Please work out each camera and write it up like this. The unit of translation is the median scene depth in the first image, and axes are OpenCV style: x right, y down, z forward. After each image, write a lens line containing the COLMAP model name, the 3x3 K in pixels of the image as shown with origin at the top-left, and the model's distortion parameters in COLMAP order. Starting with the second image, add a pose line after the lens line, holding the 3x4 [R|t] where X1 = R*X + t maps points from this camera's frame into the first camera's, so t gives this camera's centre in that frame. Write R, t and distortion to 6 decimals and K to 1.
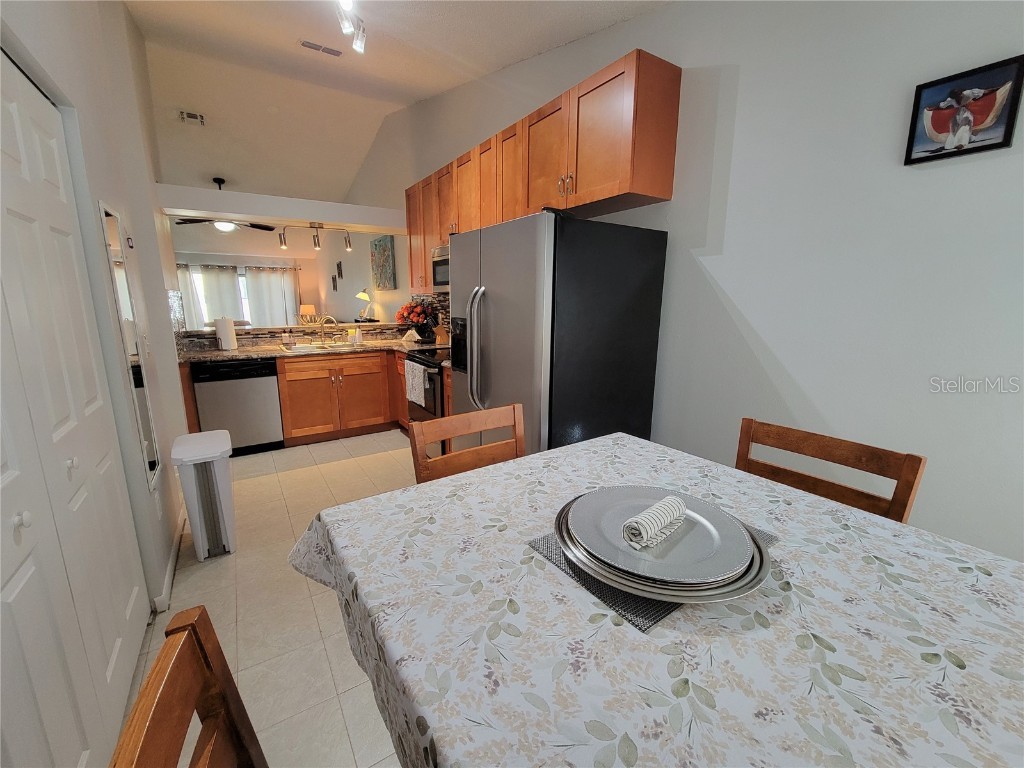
lens RADIAL K [[416.2, 0, 512.0], [0, 416.2, 384.0], [0, 0, 1]] dist [-0.001400, -0.000789]
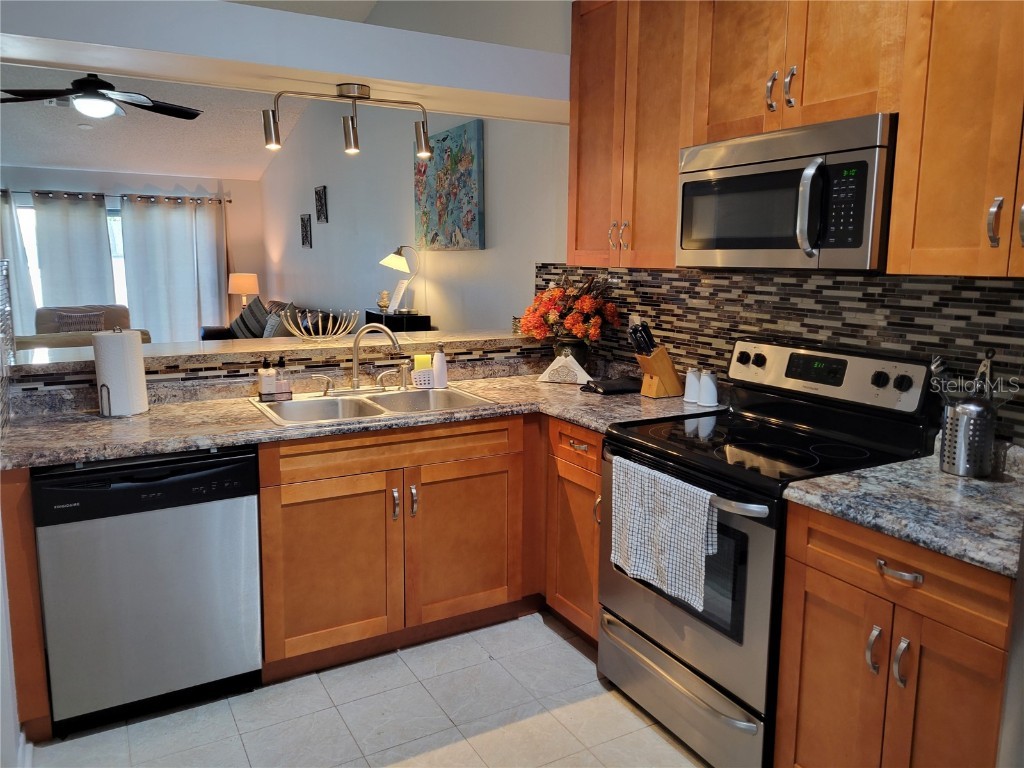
lens RADIAL K [[761.4, 0, 518.4], [0, 761.4, 371.1], [0, 0, 1]] dist [0.061153, -0.052128]
pose [[0.997900, 0.013787, -0.063293, -0.262763], [-0.017004, 0.998576, -0.050569, -0.085058], [0.062506, 0.051539, 0.996713, 0.302803]]
